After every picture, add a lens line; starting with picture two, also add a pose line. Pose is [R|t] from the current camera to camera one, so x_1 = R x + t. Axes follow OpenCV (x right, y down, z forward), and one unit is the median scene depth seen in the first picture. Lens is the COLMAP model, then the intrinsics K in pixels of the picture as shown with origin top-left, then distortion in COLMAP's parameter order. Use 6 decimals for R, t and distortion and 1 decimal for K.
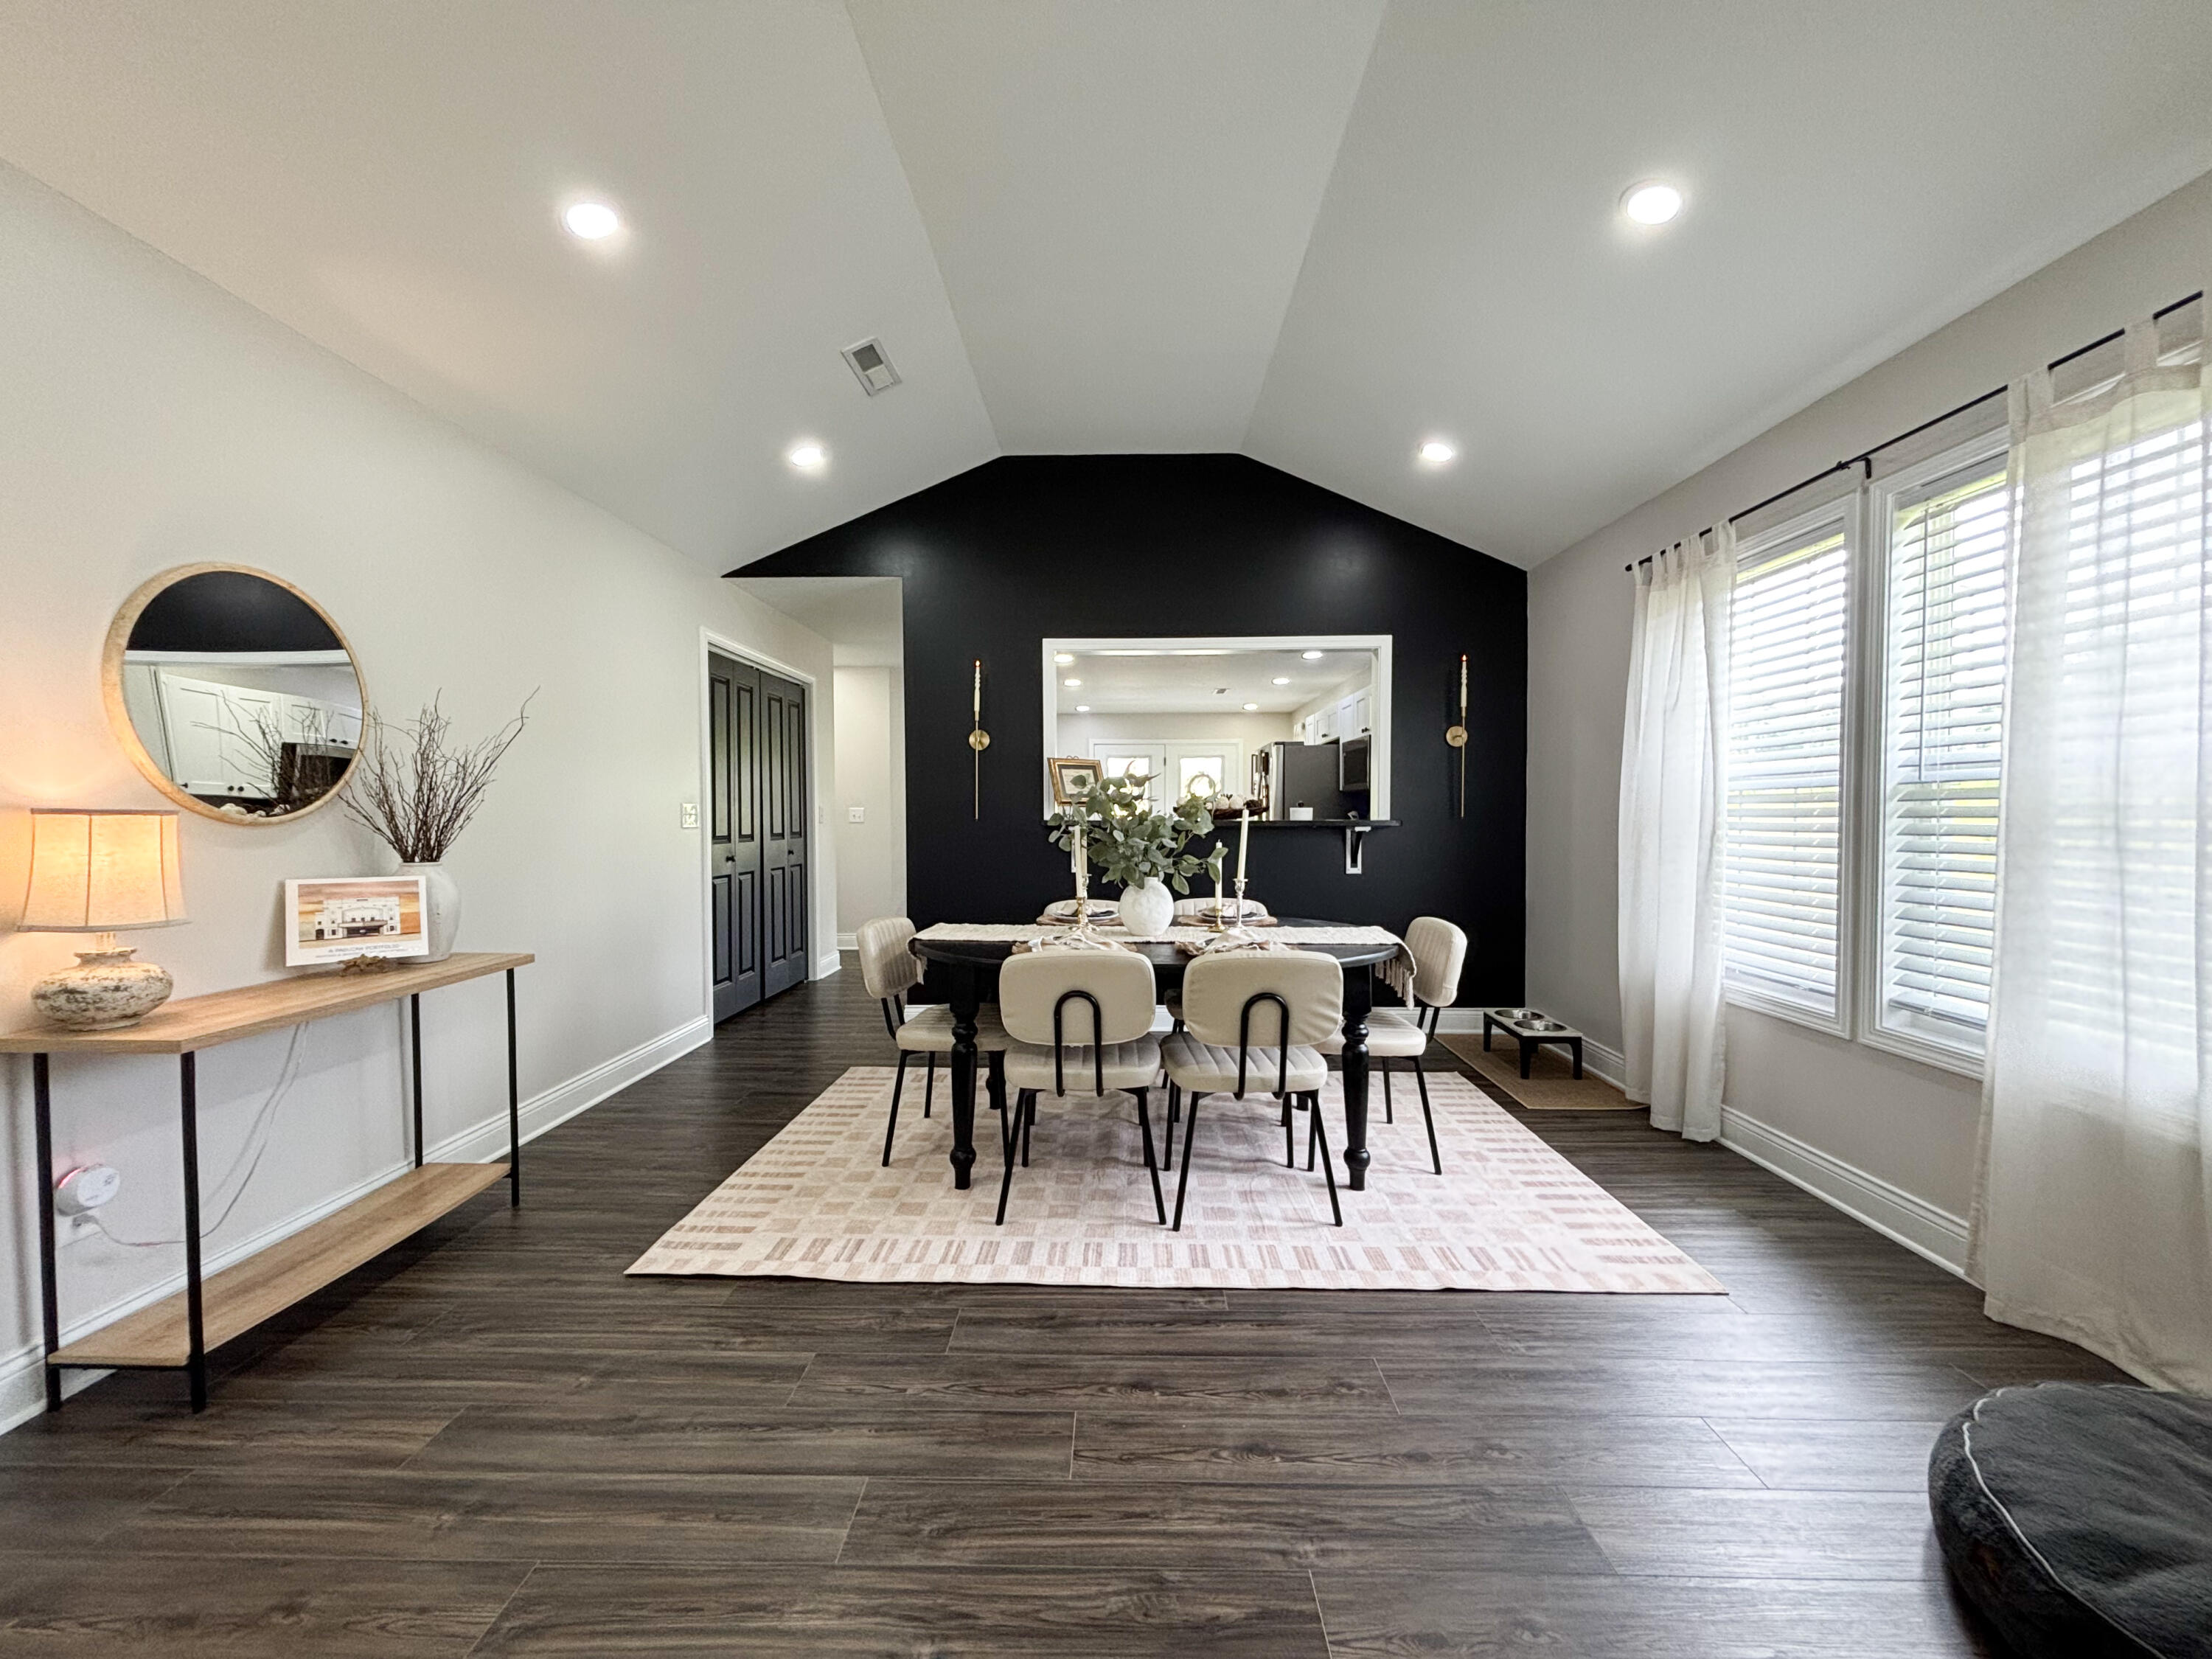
lens RADIAL K [[901.3, 0, 1100.2], [0, 901.3, 826.8], [0, 0, 1]] dist [0.007821, -0.004297]
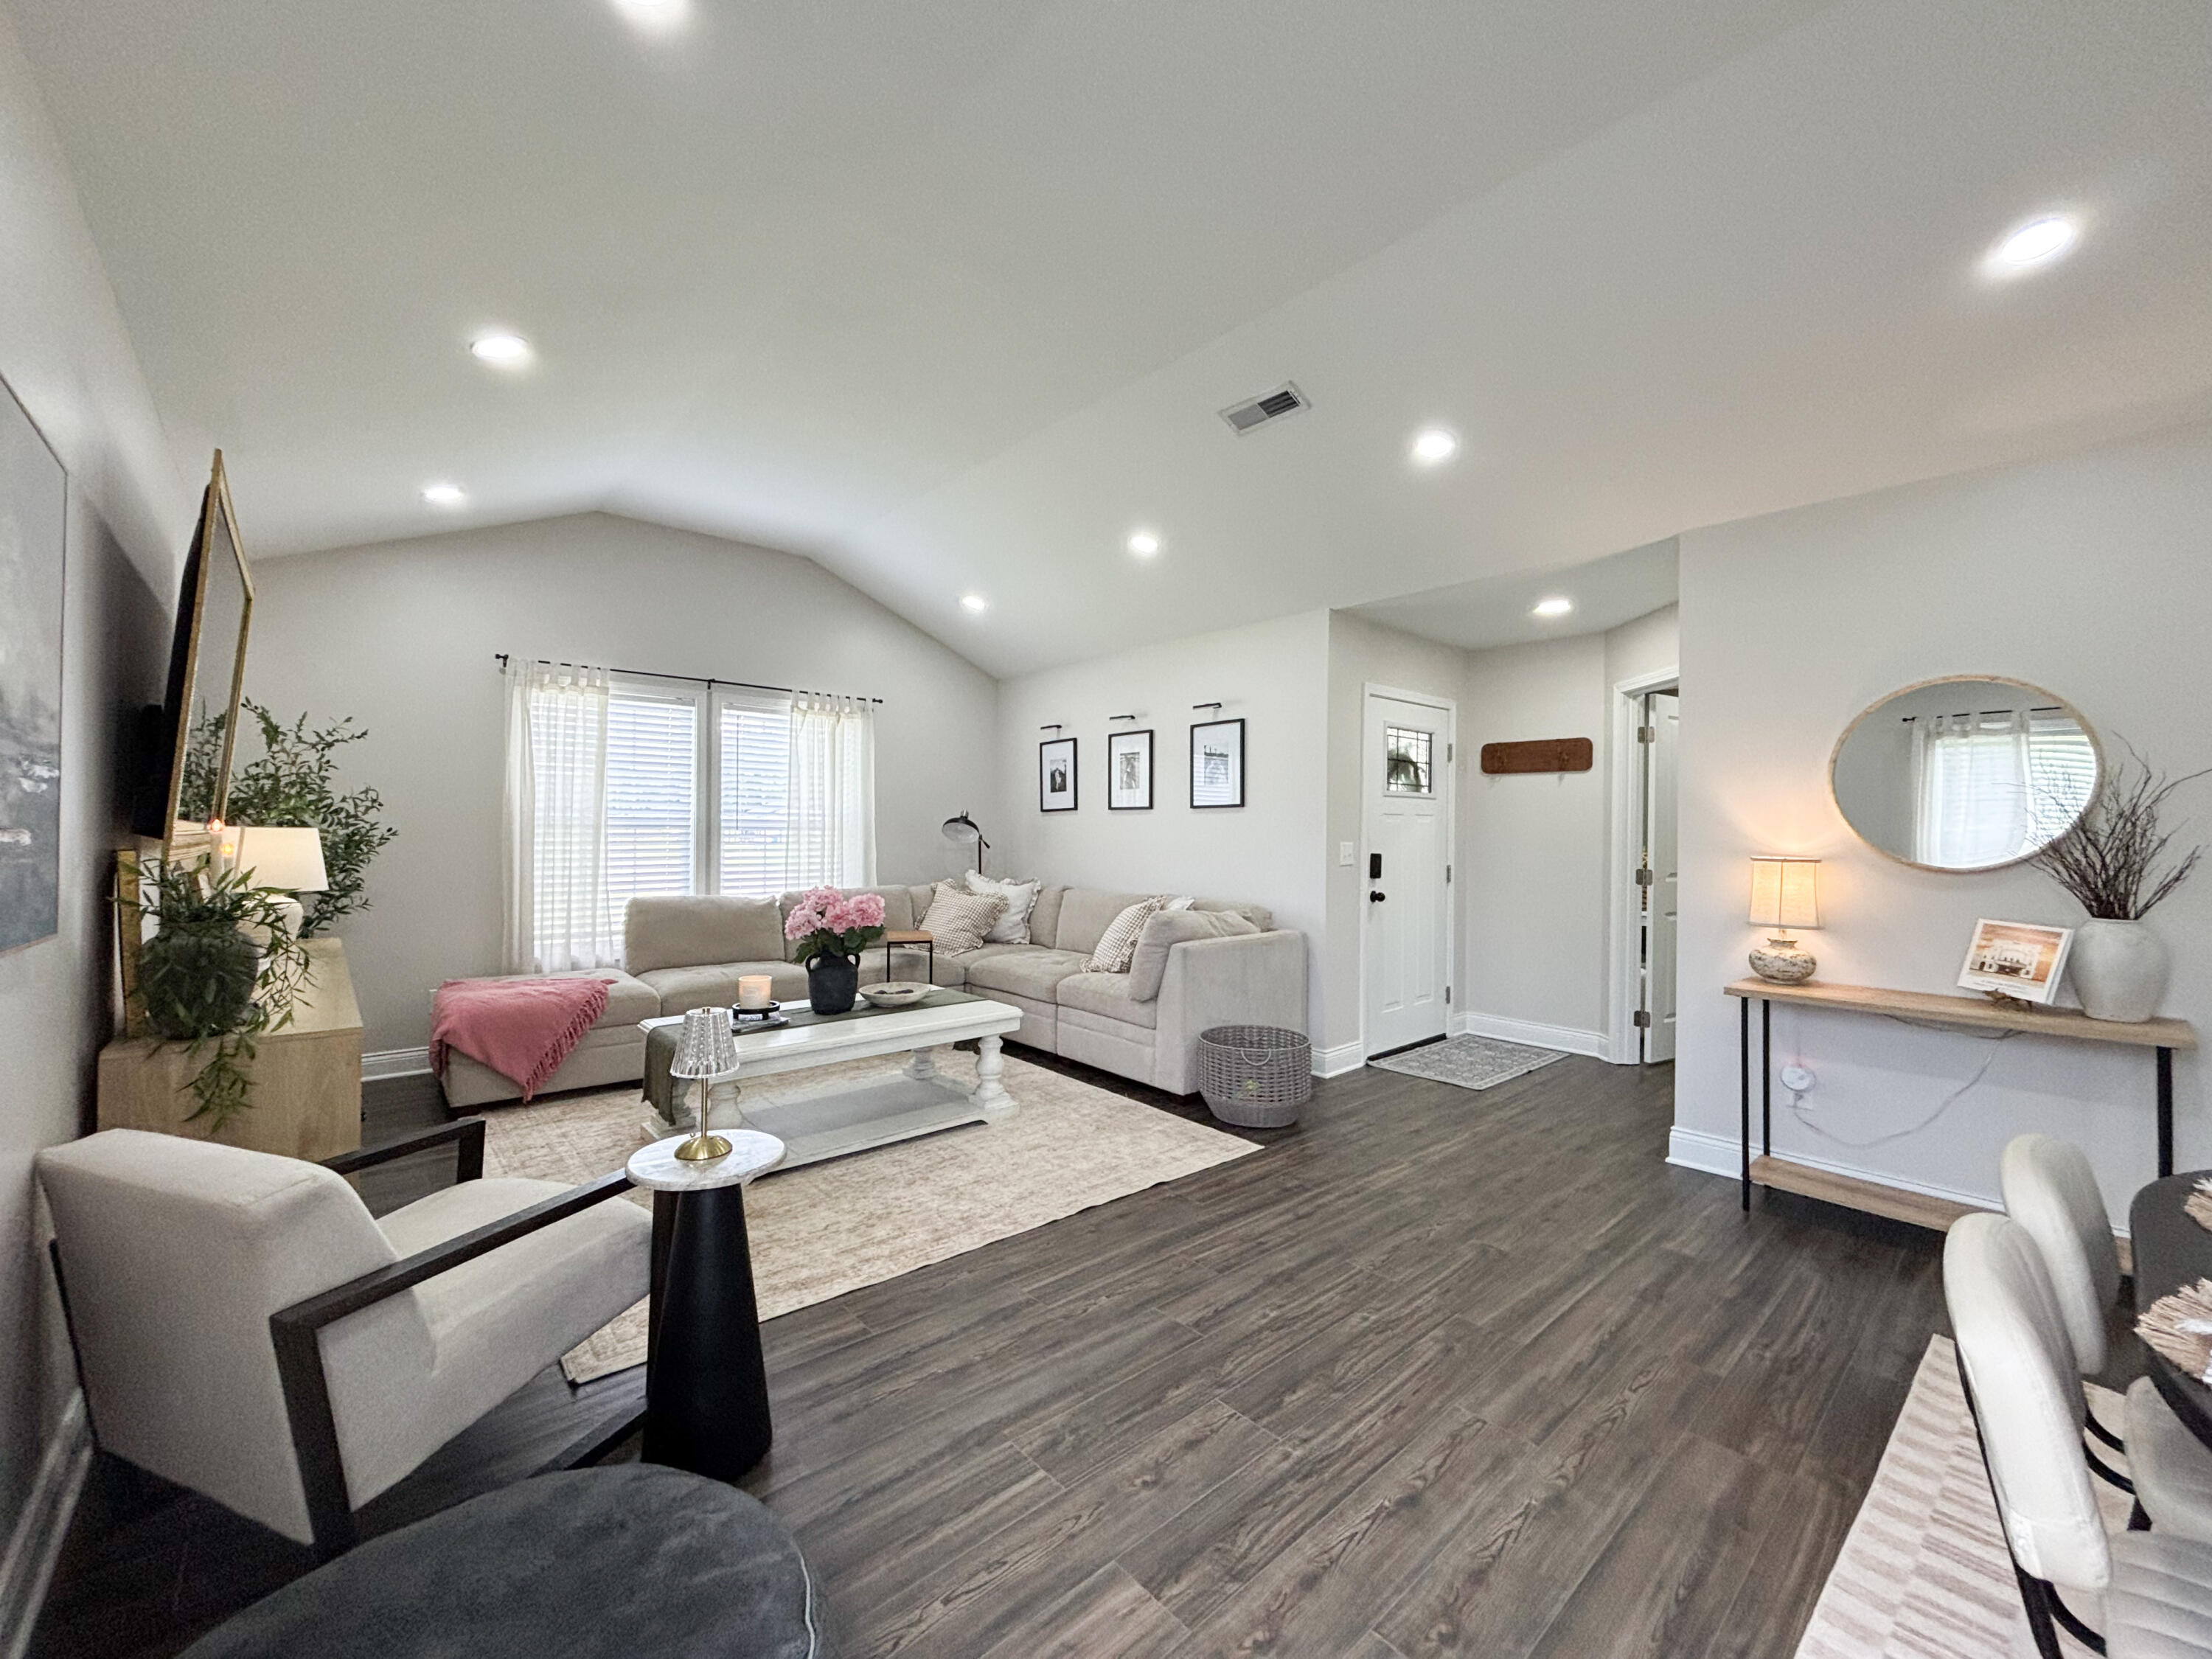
lens RADIAL K [[901.3, 0, 1113.6], [0, 901.3, 828.1], [0, 0, 1]] dist [0.007821, -0.004297]
pose [[-0.731313, -0.007239, -0.682003, 0.466926], [-0.018225, 0.999794, 0.008930, -0.031687], [0.681798, 0.018960, -0.731295, 0.627557]]
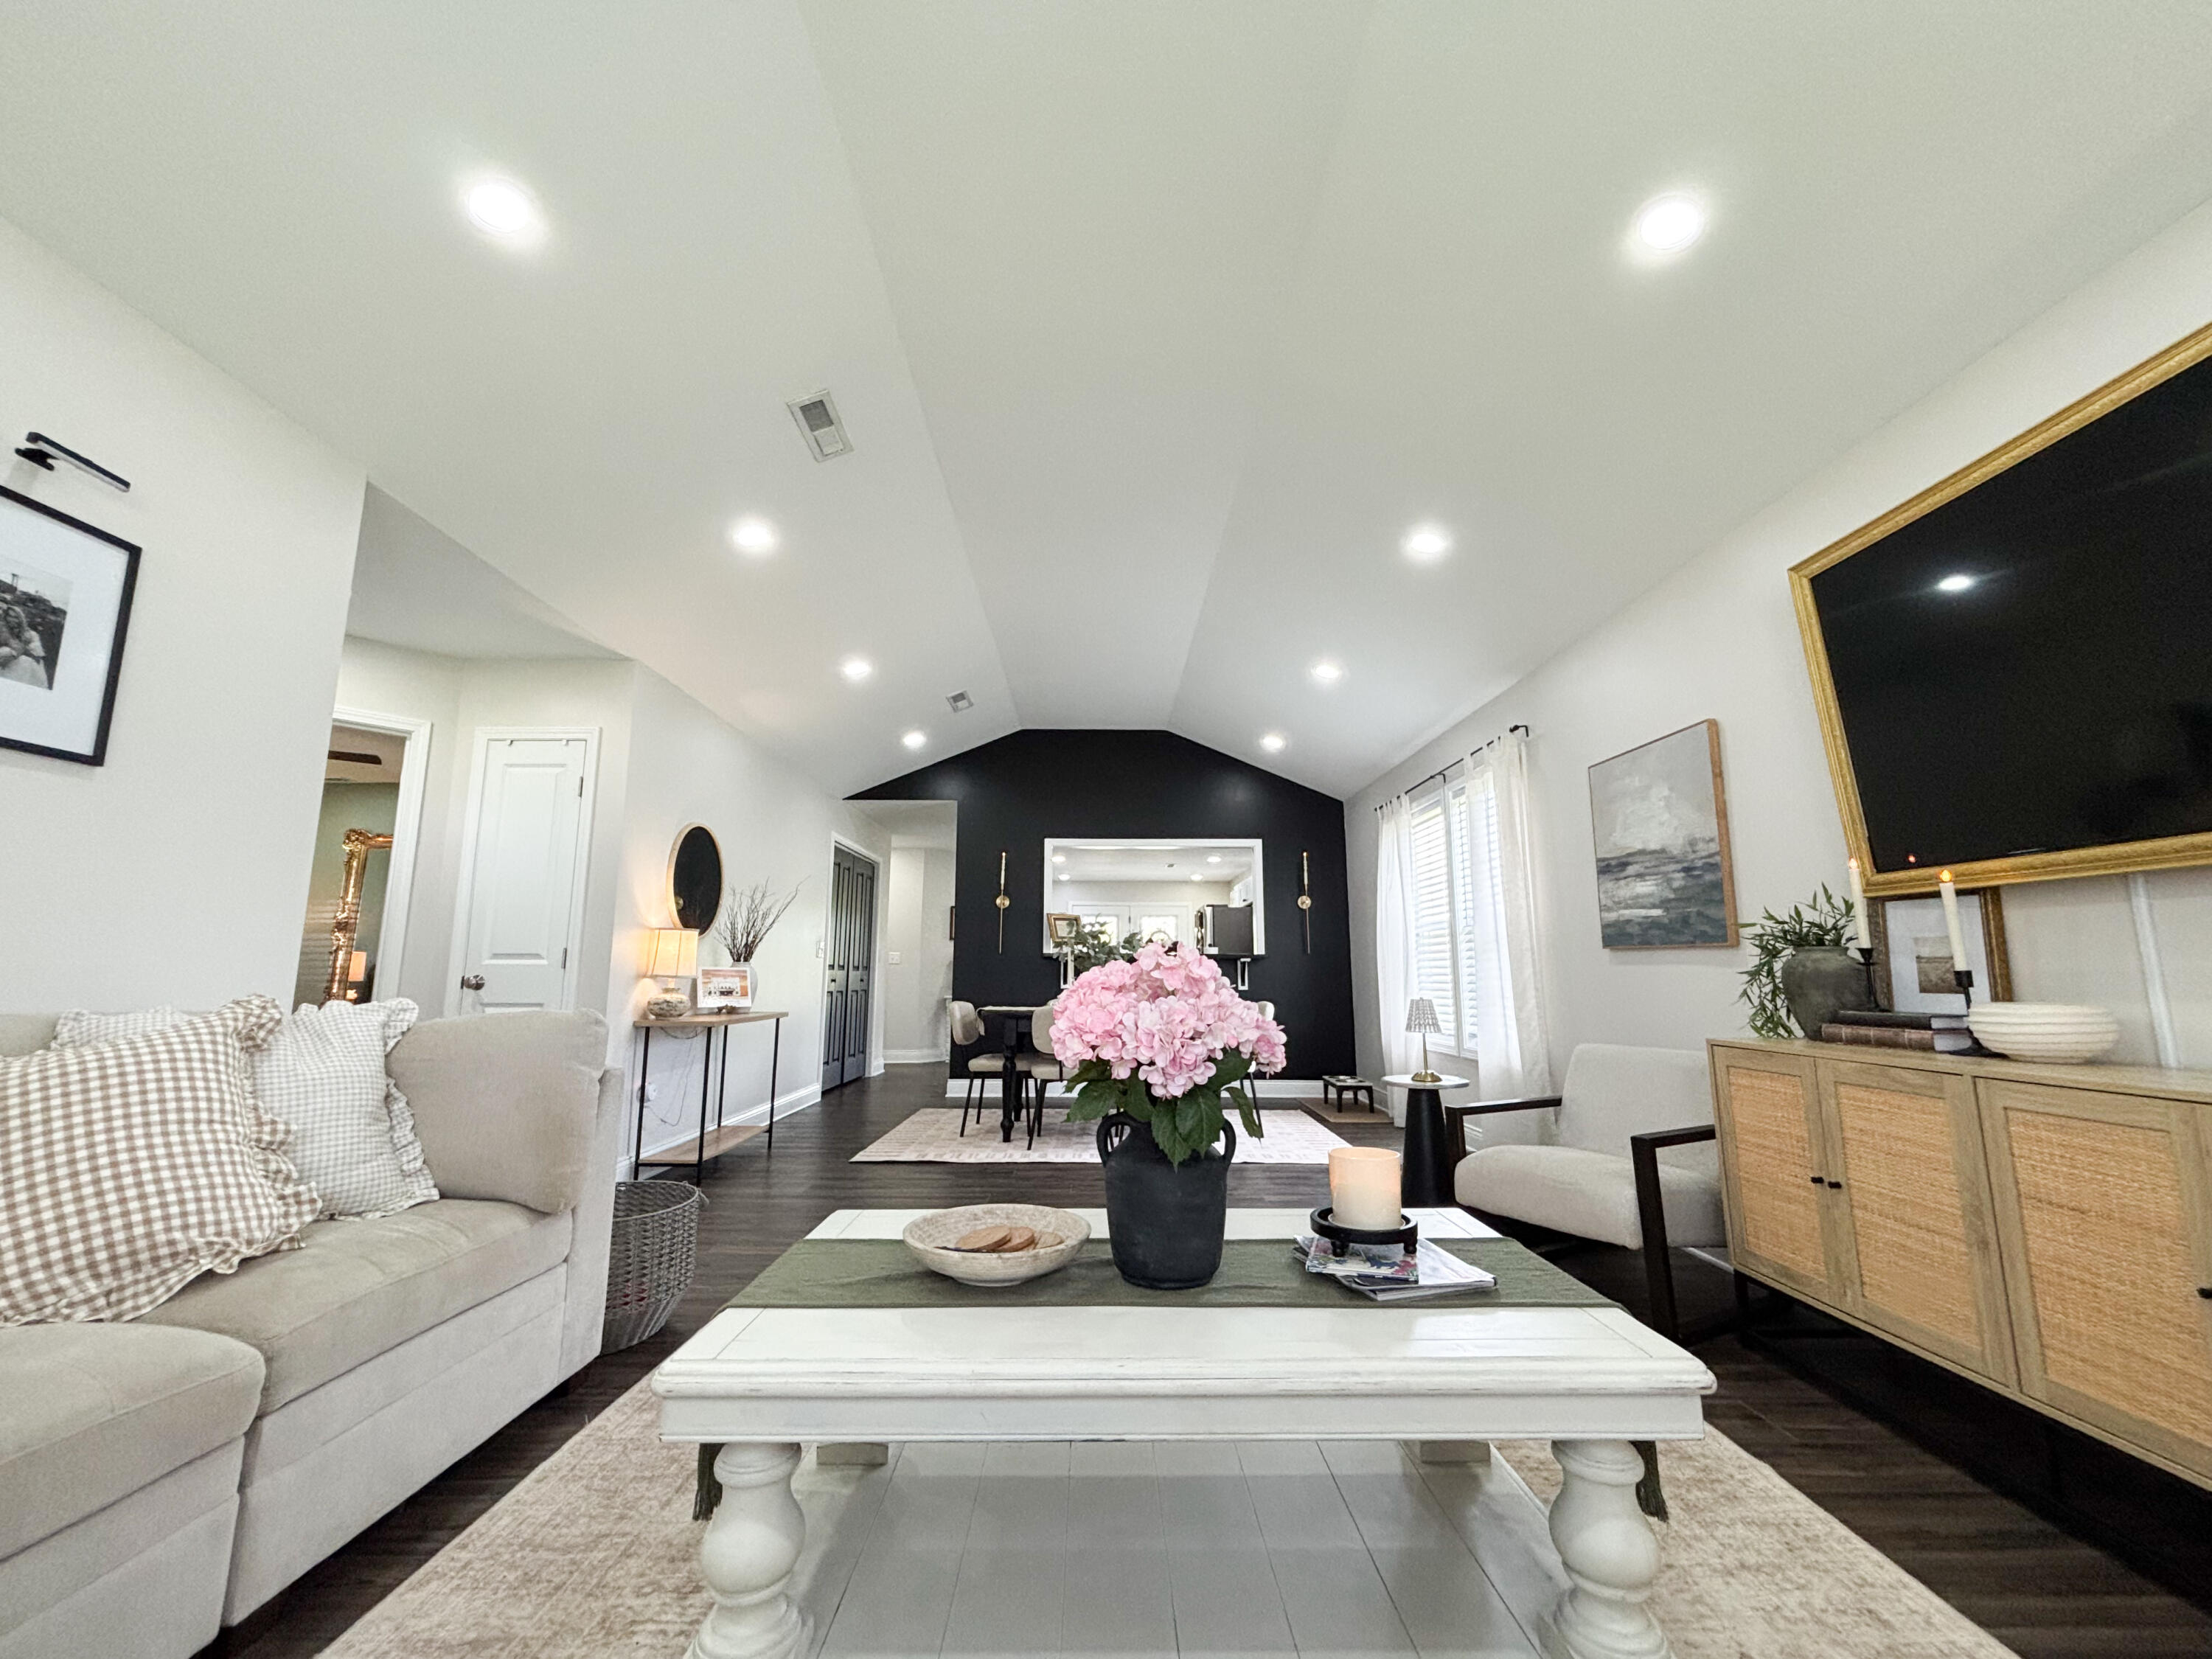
lens RADIAL K [[901.3, 0, 1094.0], [0, 901.3, 824.2], [0, 0, 1]] dist [0.007821, -0.004297]
pose [[0.999792, 0.007785, 0.018854, -0.008940], [-0.004240, 0.983429, -0.181242, 0.062712], [-0.019953, 0.181125, 0.983258, -0.662076]]
